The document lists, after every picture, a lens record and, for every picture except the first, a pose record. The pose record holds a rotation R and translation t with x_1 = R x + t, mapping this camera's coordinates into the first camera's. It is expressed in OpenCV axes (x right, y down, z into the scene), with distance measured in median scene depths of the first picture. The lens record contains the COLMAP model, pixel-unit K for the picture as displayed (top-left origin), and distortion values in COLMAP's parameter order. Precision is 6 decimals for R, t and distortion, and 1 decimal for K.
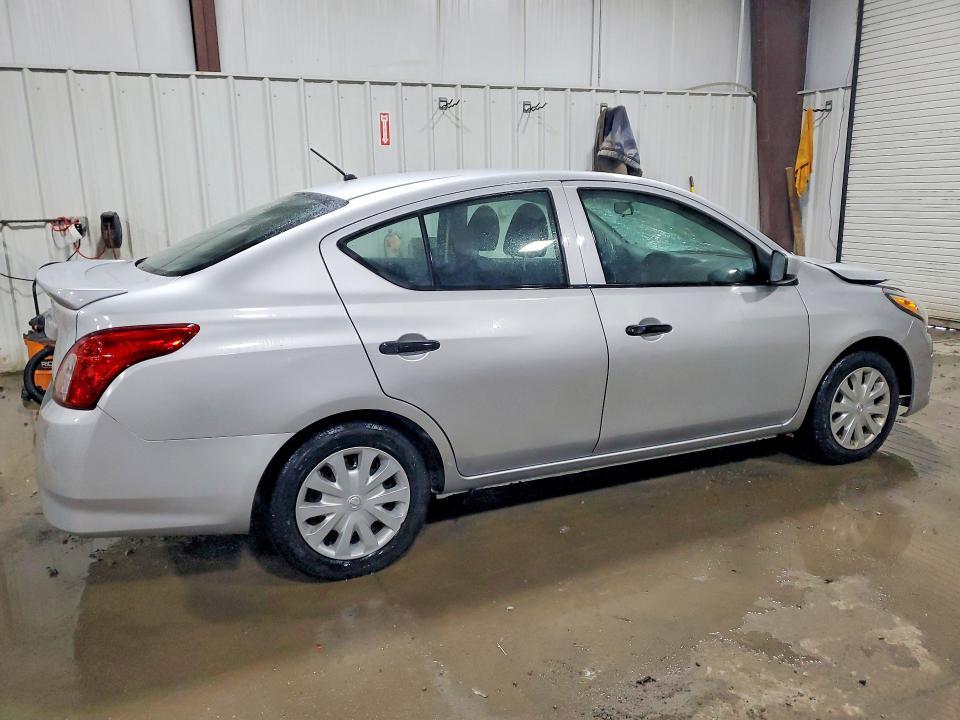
lens RADIAL K [[703.2, 0, 480.0], [0, 703.2, 360.0], [0, 0, 1]] dist [-0.015505, 0.001181]
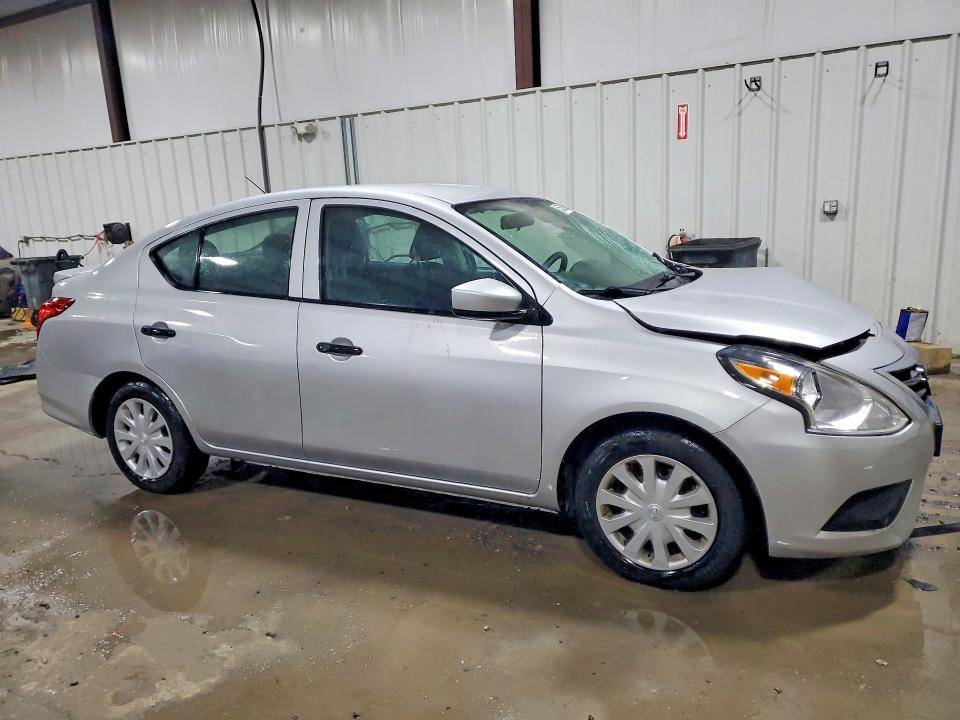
lens RADIAL K [[714.6, 0, 472.7], [0, 714.6, 359.0], [0, 0, 1]] dist [0.001845, 0.010231]
pose [[0.630828, 0.149924, -0.761301, 0.928379], [-0.139084, 0.987113, 0.079146, -0.111348], [0.763355, 0.055958, 0.643551, 0.394664]]
